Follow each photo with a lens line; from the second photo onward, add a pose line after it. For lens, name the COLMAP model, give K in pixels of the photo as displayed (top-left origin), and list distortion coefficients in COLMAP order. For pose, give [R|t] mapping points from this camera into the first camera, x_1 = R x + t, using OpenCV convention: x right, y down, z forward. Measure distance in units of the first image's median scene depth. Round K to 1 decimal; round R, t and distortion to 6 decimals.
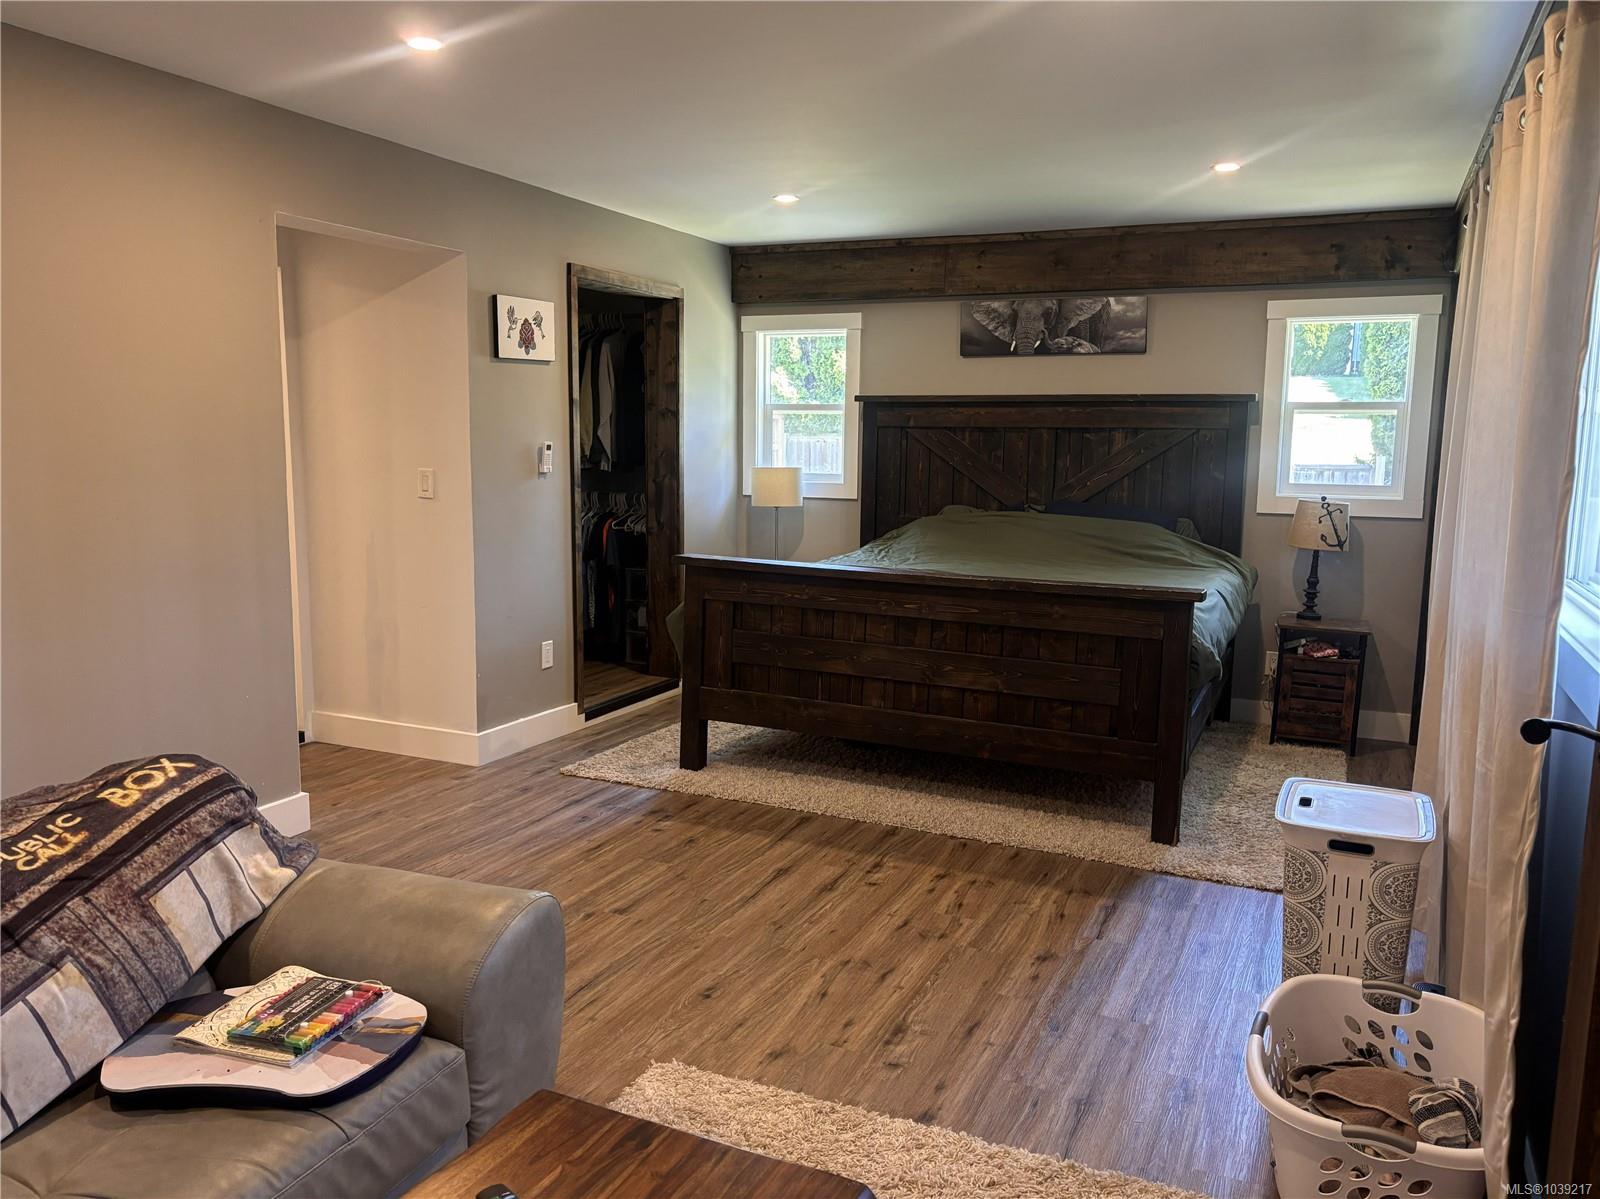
lens RADIAL K [[1209.3, 0, 800.0], [0, 1209.3, 599.5], [0, 0, 1]] dist [0.096486, -0.157432]
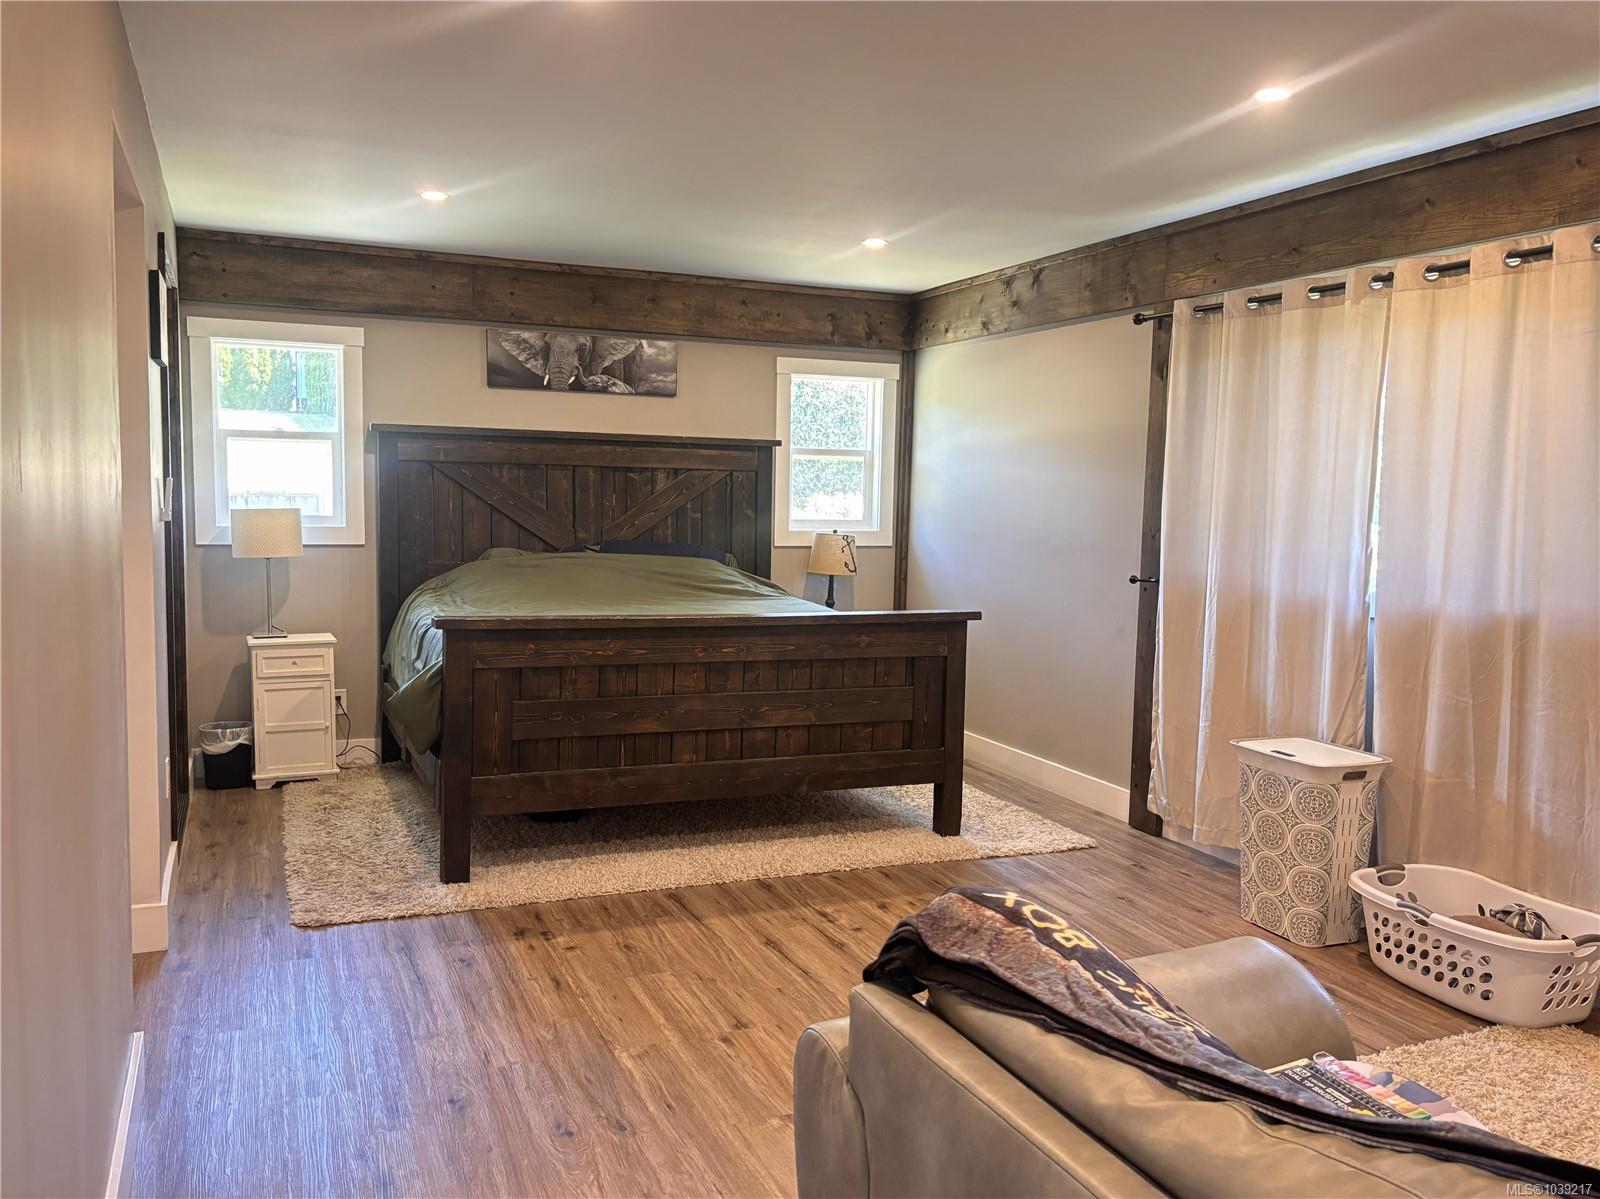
lens RADIAL K [[1251.5, 0, 800.0], [0, 1251.5, 599.5], [0, 0, 1]] dist [0.090574, -0.170596]
pose [[0.685046, -0.065479, 0.725551, -0.446307], [0.091464, 0.995802, 0.003511, -0.024782], [-0.722735, 0.063956, 0.688159, 0.205798]]
